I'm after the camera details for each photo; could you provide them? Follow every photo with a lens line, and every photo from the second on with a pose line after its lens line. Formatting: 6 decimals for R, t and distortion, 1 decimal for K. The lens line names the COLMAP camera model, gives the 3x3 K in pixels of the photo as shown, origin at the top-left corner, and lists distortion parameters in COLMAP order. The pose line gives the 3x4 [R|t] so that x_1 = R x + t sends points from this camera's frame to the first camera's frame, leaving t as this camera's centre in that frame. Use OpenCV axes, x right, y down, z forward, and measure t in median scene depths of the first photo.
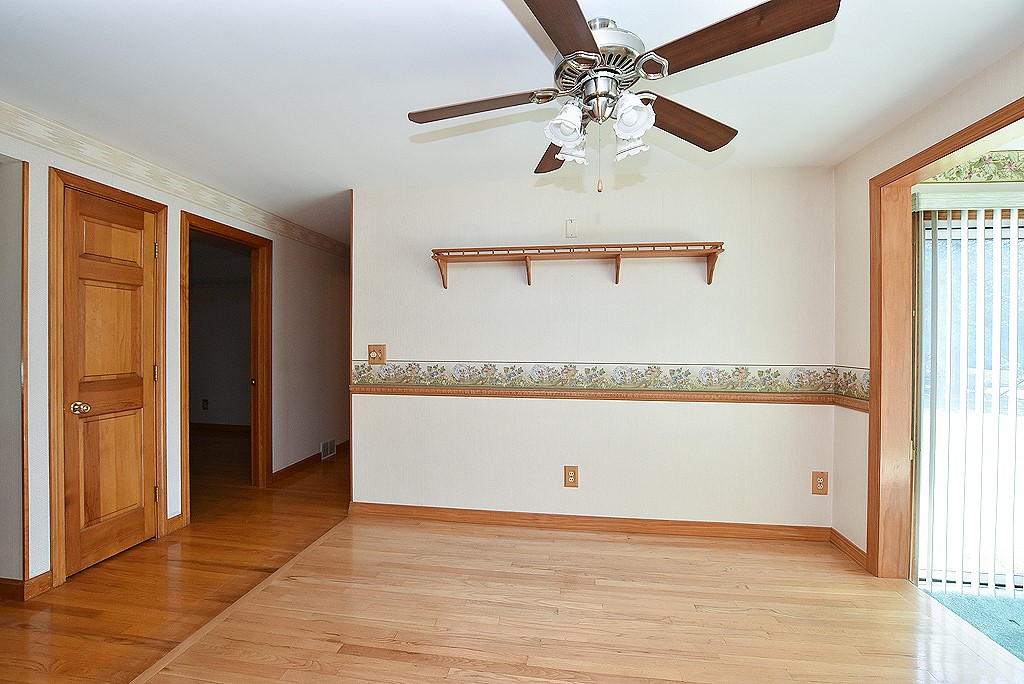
lens RADIAL K [[438.7, 0, 511.1], [0, 438.7, 337.4], [0, 0, 1]] dist [-0.000670, -0.000020]
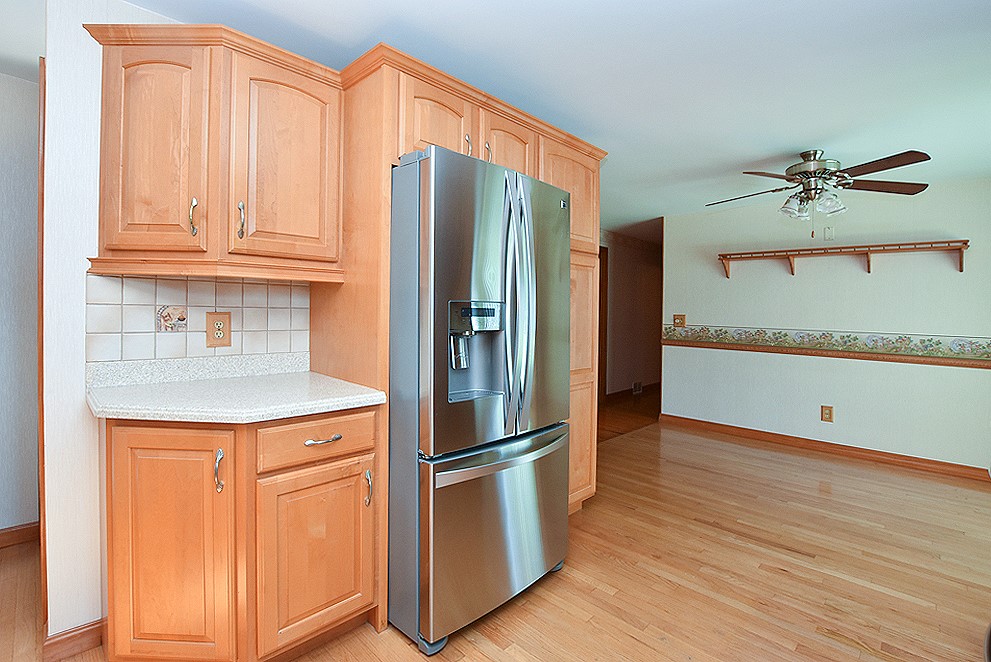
lens RADIAL K [[465.5, 0, 496.4], [0, 465.5, 305.5], [0, 0, 1]] dist [-0.002044, -0.000293]
pose [[0.809257, 0.012465, -0.587323, 0.150718], [-0.016253, 0.999867, -0.001174, -0.002992], [0.587230, 0.010496, 0.809352, -0.788739]]
